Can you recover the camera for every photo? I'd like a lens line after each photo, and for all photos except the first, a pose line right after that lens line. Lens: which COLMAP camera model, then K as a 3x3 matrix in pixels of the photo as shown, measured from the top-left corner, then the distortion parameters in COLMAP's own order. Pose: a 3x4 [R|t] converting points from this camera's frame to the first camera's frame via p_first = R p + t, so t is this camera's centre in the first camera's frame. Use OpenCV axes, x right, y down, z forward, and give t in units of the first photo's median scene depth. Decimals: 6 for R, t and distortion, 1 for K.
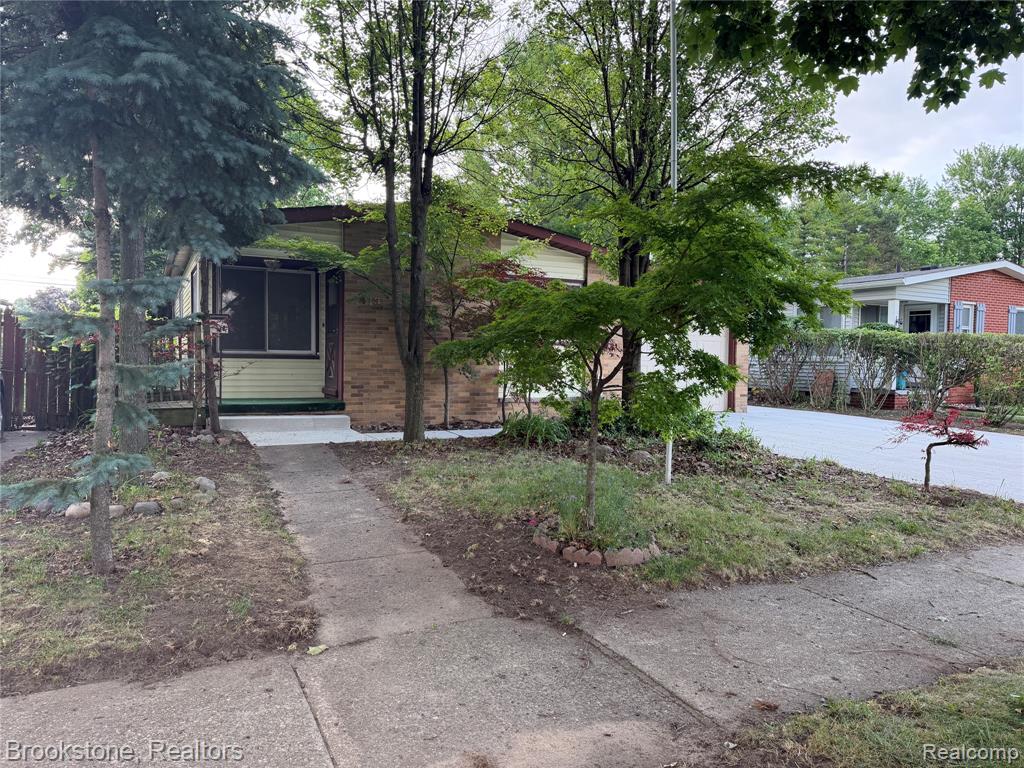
lens RADIAL K [[730.1, 0, 522.5], [0, 730.1, 381.9], [0, 0, 1]] dist [0.029220, -0.018263]
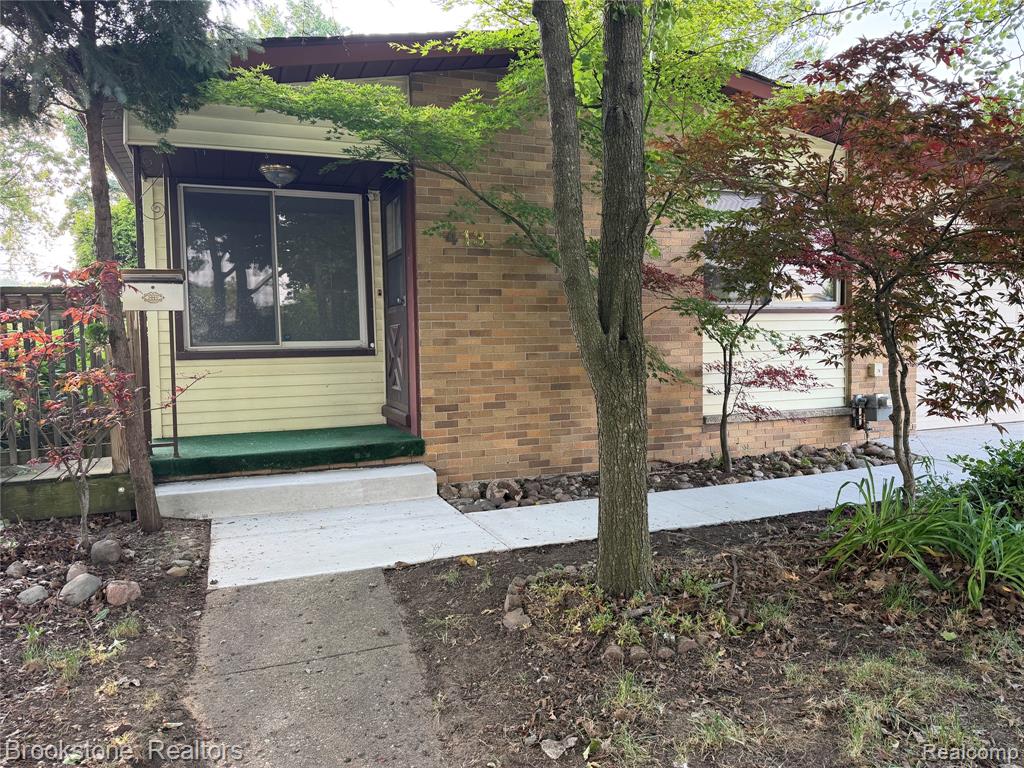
lens RADIAL K [[730.1, 0, 506.9], [0, 730.1, 386.0], [0, 0, 1]] dist [0.029220, -0.018263]
pose [[0.993269, -0.028875, -0.112176, -0.124346], [0.032127, 0.999111, 0.027294, -0.020872], [0.111288, -0.030715, 0.993313, 0.489774]]
